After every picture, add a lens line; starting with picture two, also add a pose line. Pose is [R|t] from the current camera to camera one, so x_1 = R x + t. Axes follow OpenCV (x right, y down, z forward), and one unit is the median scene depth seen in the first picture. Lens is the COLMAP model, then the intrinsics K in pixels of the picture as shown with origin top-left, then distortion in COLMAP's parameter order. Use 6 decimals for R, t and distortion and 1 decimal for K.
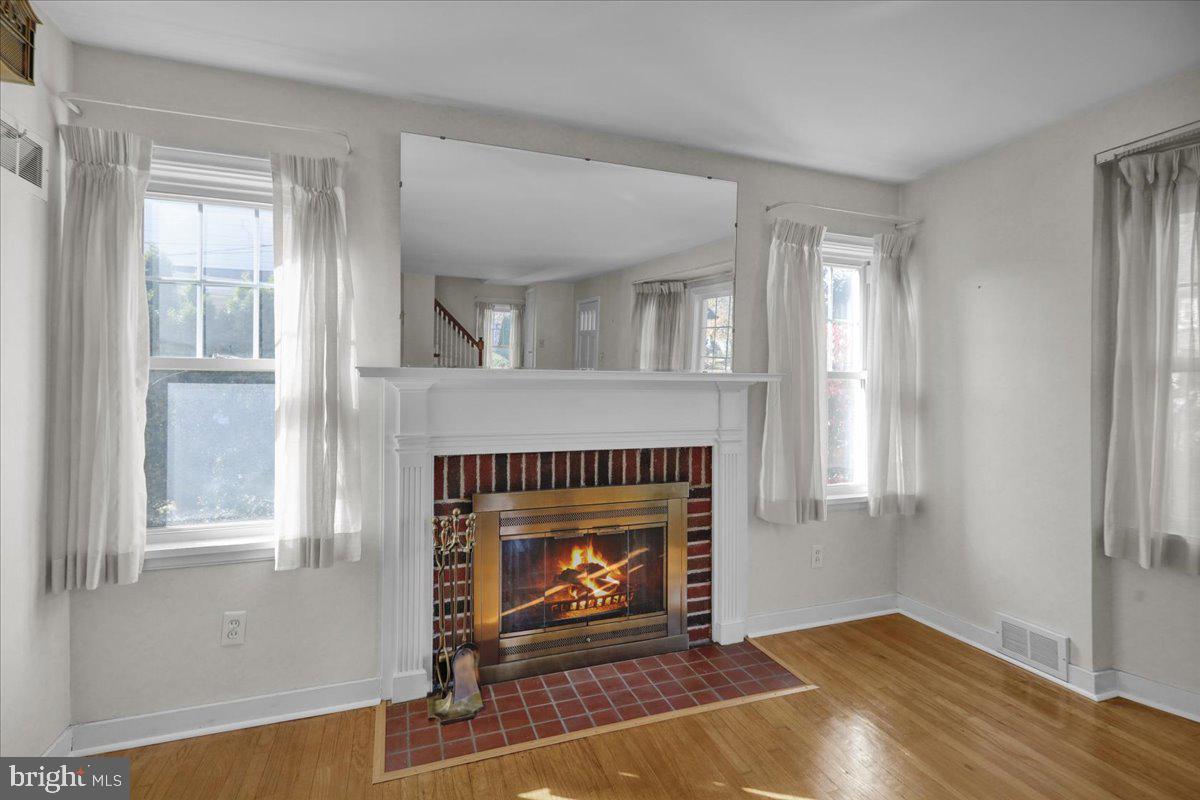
lens RADIAL K [[565.4, 0, 598.2], [0, 565.4, 384.3], [0, 0, 1]] dist [0.000581, 0.000648]
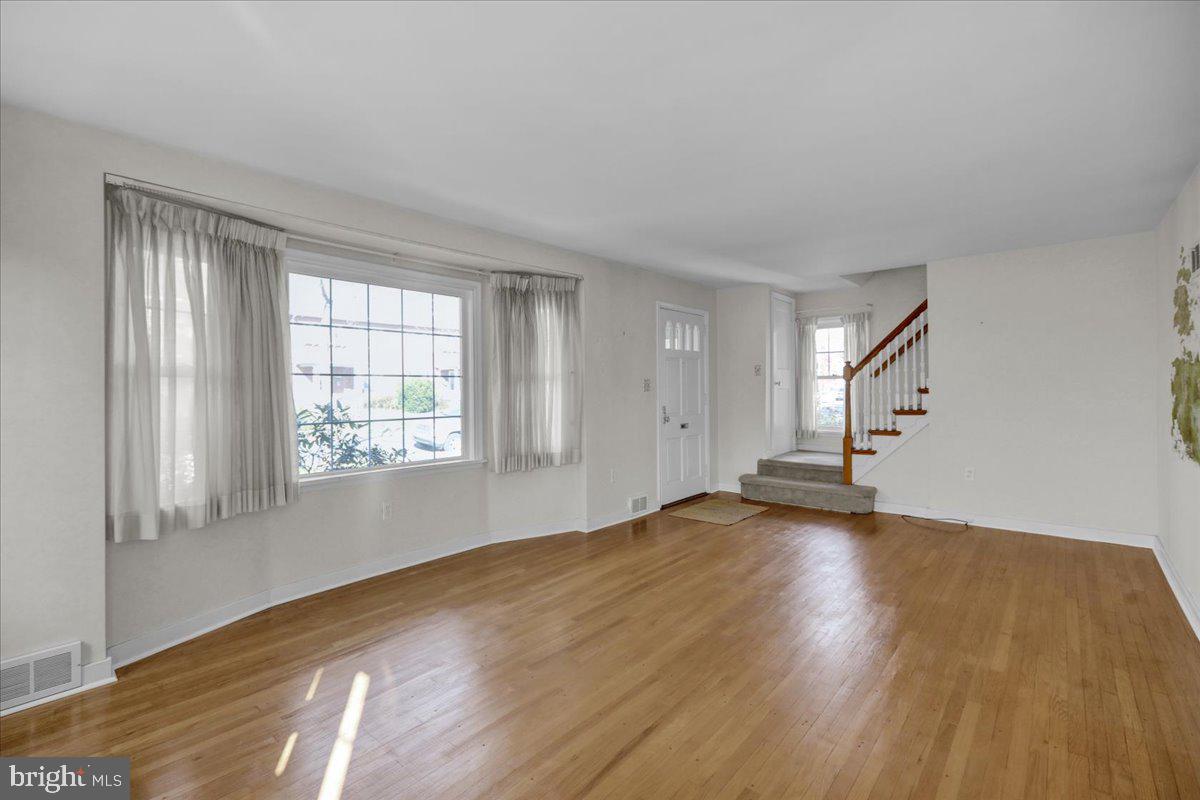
lens RADIAL K [[565.4, 0, 598.2], [0, 565.4, 384.3], [0, 0, 1]] dist [0.000581, 0.000648]
pose [[-0.502493, -0.000242, 0.864581, -0.443076], [-0.004344, 0.999988, -0.002245, -0.008017], [-0.864570, -0.004884, -0.502488, 0.635428]]
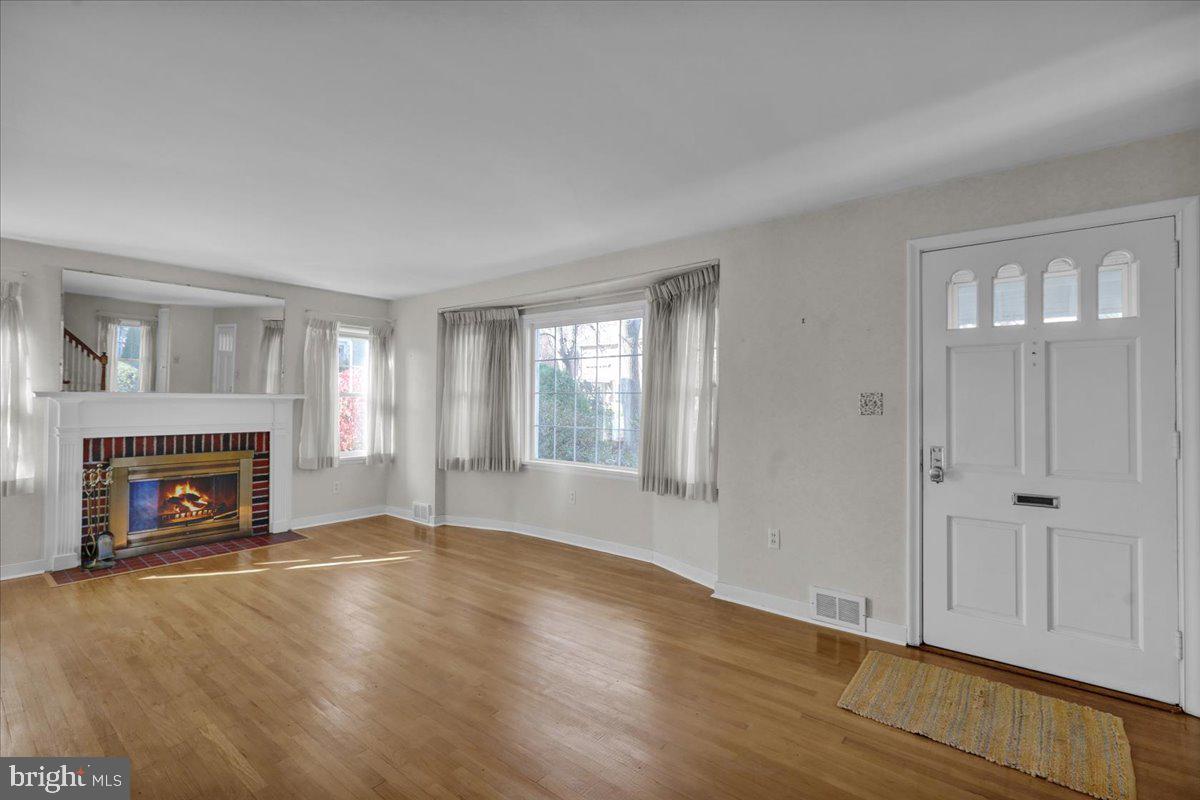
lens RADIAL K [[558.9, 0, 599.4], [0, 558.9, 397.4], [0, 0, 1]] dist [0.002103, 0.001122]
pose [[0.862899, 0.004954, 0.505351, 0.216752], [-0.006838, 0.999975, 0.001873, -0.021189], [-0.505329, -0.005072, 0.862912, -1.287997]]
